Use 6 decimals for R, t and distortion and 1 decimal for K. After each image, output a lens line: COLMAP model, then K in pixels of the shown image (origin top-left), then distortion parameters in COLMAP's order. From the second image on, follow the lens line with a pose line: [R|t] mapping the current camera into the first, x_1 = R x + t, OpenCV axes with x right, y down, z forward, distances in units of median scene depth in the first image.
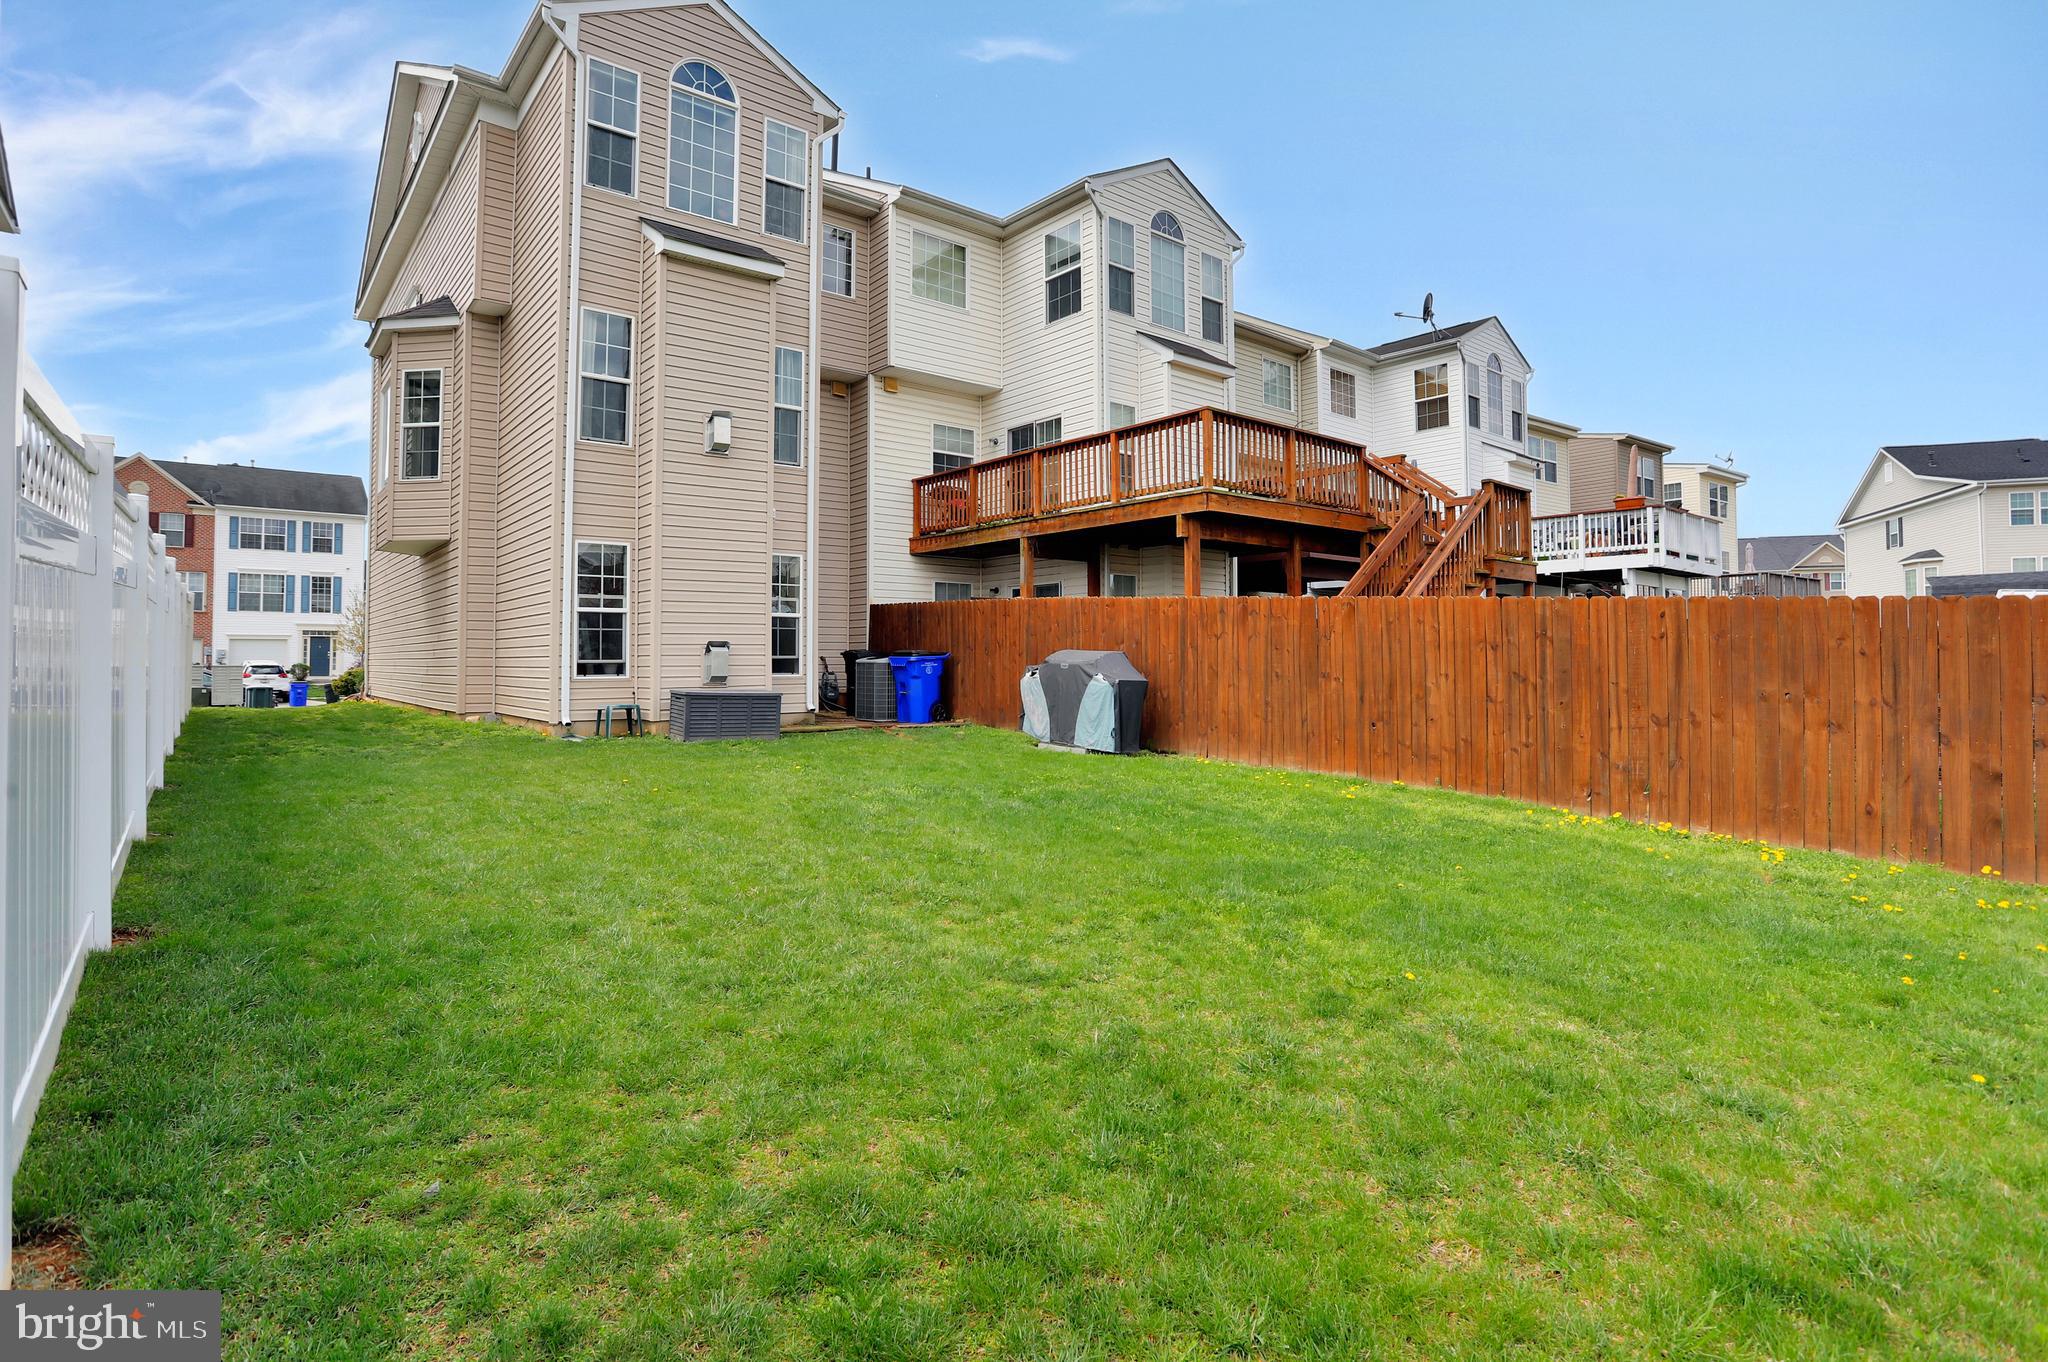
lens RADIAL K [[1025.7, 0, 995.0], [0, 1025.7, 618.4], [0, 0, 1]] dist [-0.050045, 0.014561]
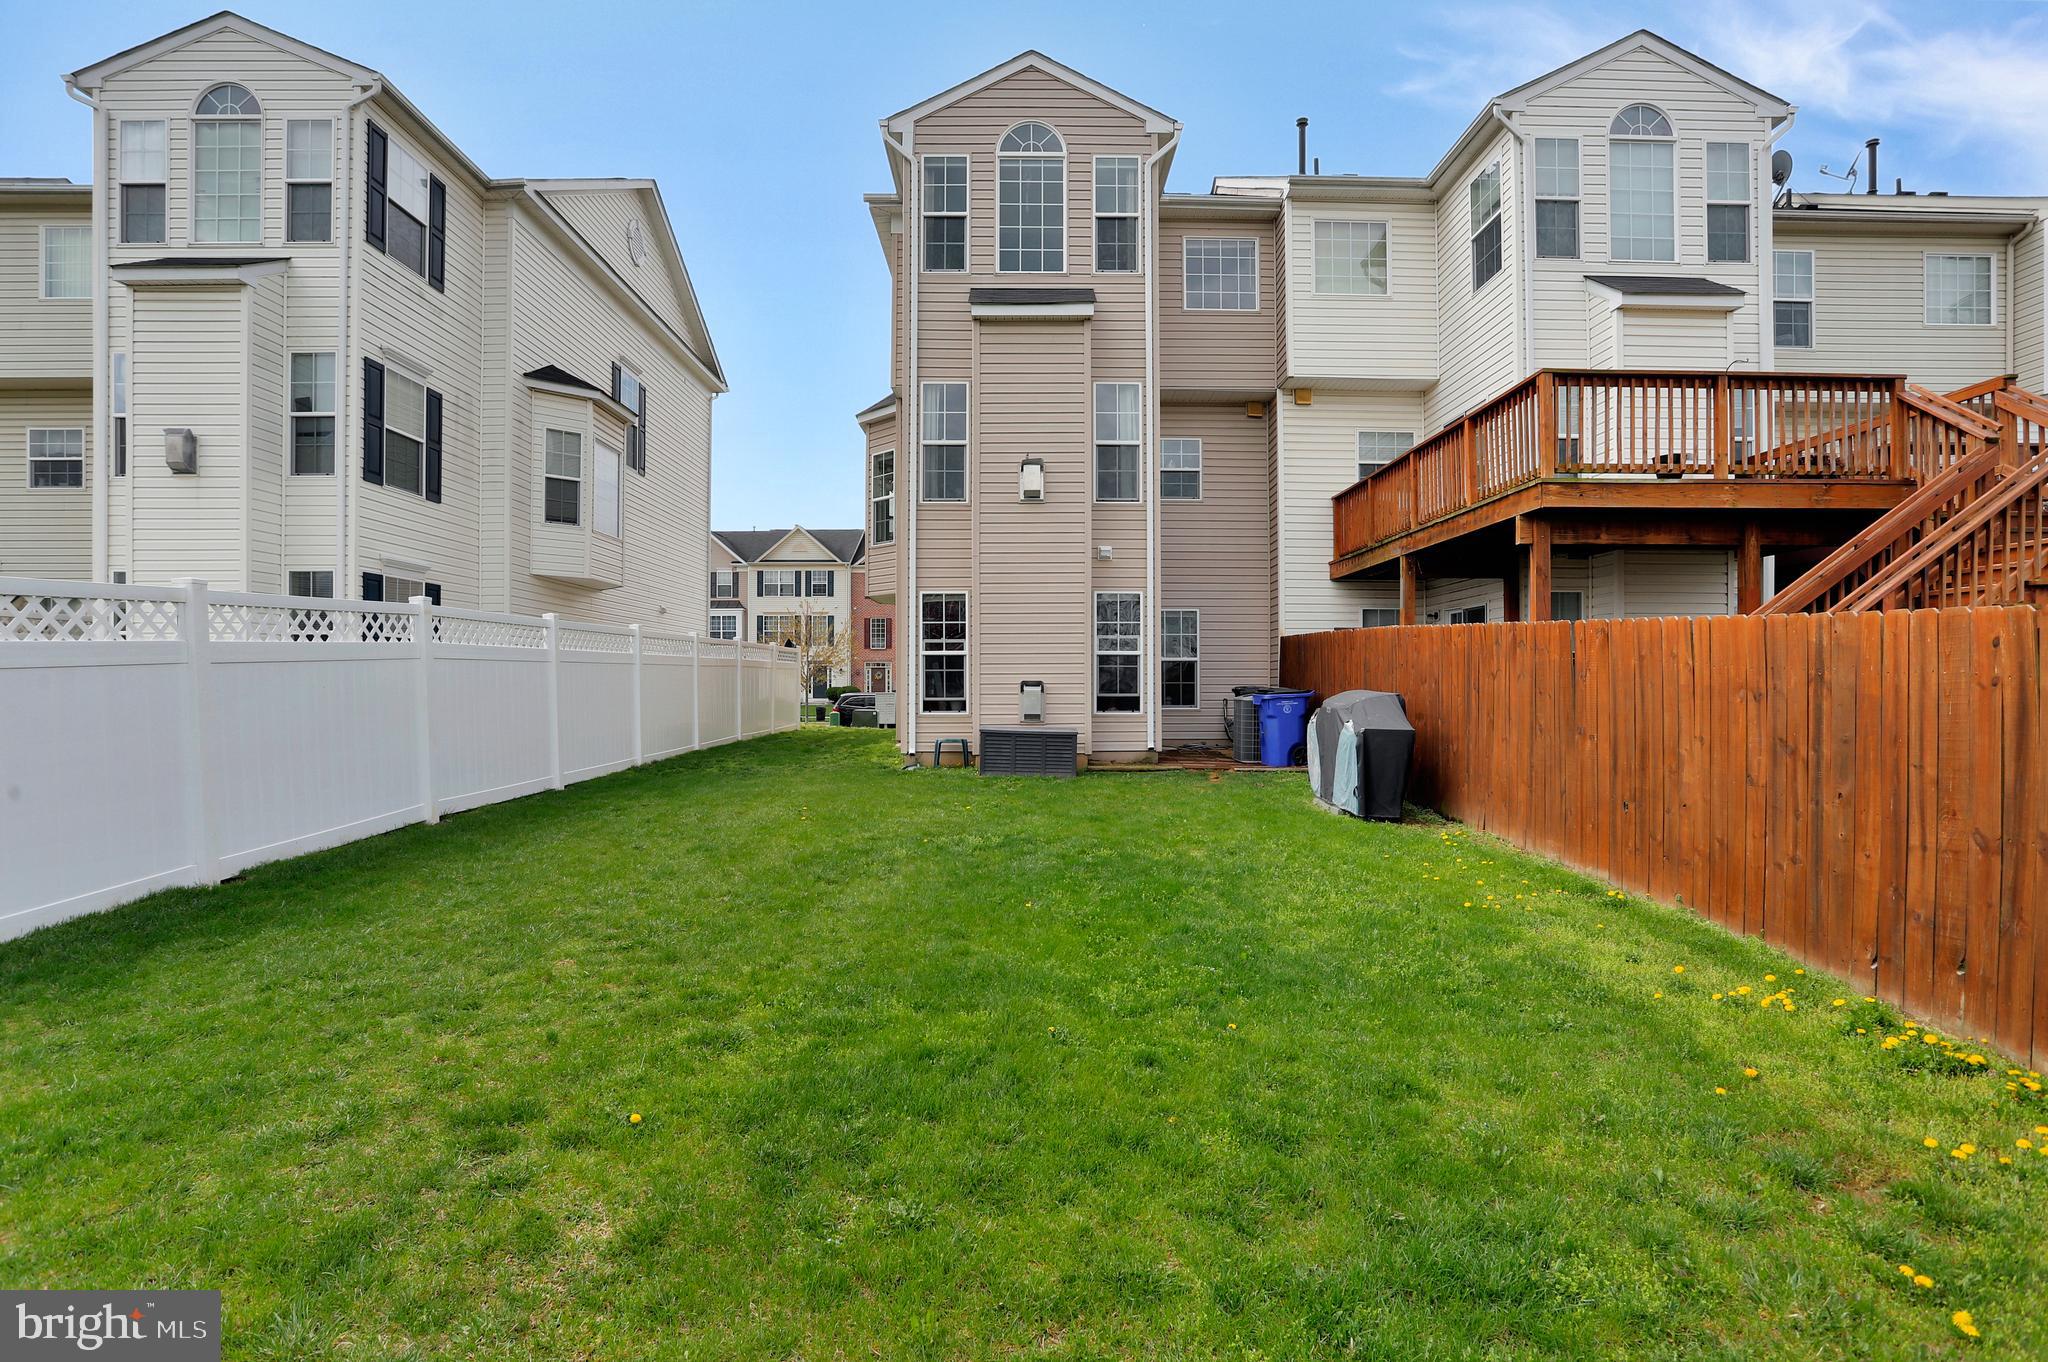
lens RADIAL K [[1020.2, 0, 1018.6], [0, 1020.2, 675.1], [0, 0, 1]] dist [-0.049605, 0.027445]
pose [[0.786931, -0.005229, -0.617019, 0.359784], [0.023508, 0.999492, 0.021512, -0.006046], [0.616594, -0.031433, 0.786654, 0.168679]]
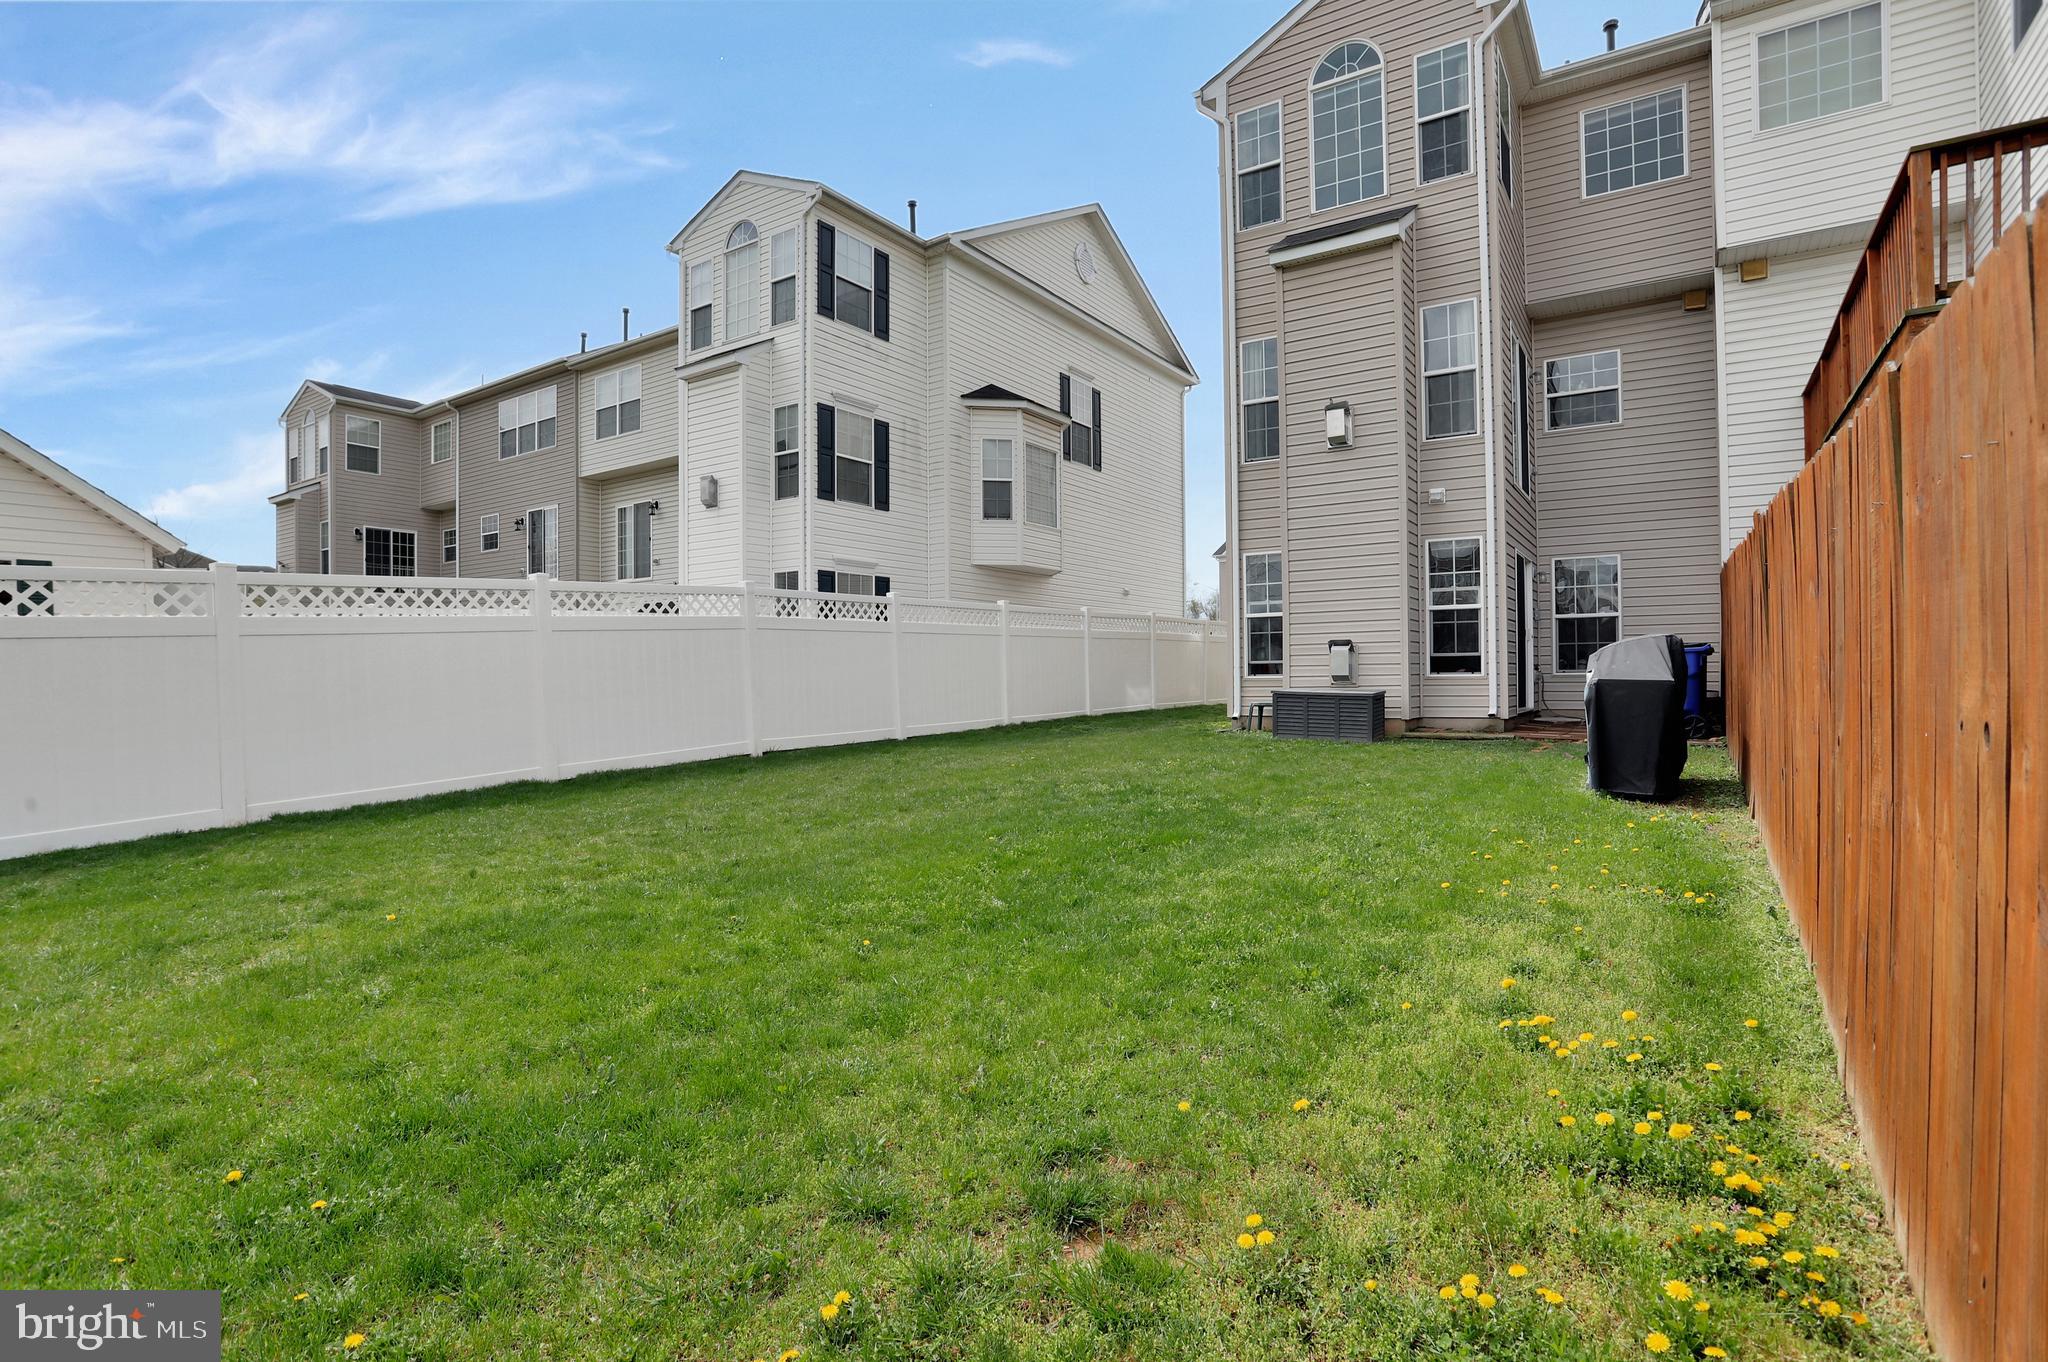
lens RADIAL K [[987.3, 0, 1012.1], [0, 987.3, 666.0], [0, 0, 1]] dist [-0.054864, 0.025064]
pose [[0.315171, -0.006954, -0.949009, 0.517383], [0.047926, 0.998814, 0.008598, 0.023883], [0.947824, -0.048192, 0.315130, 0.399371]]
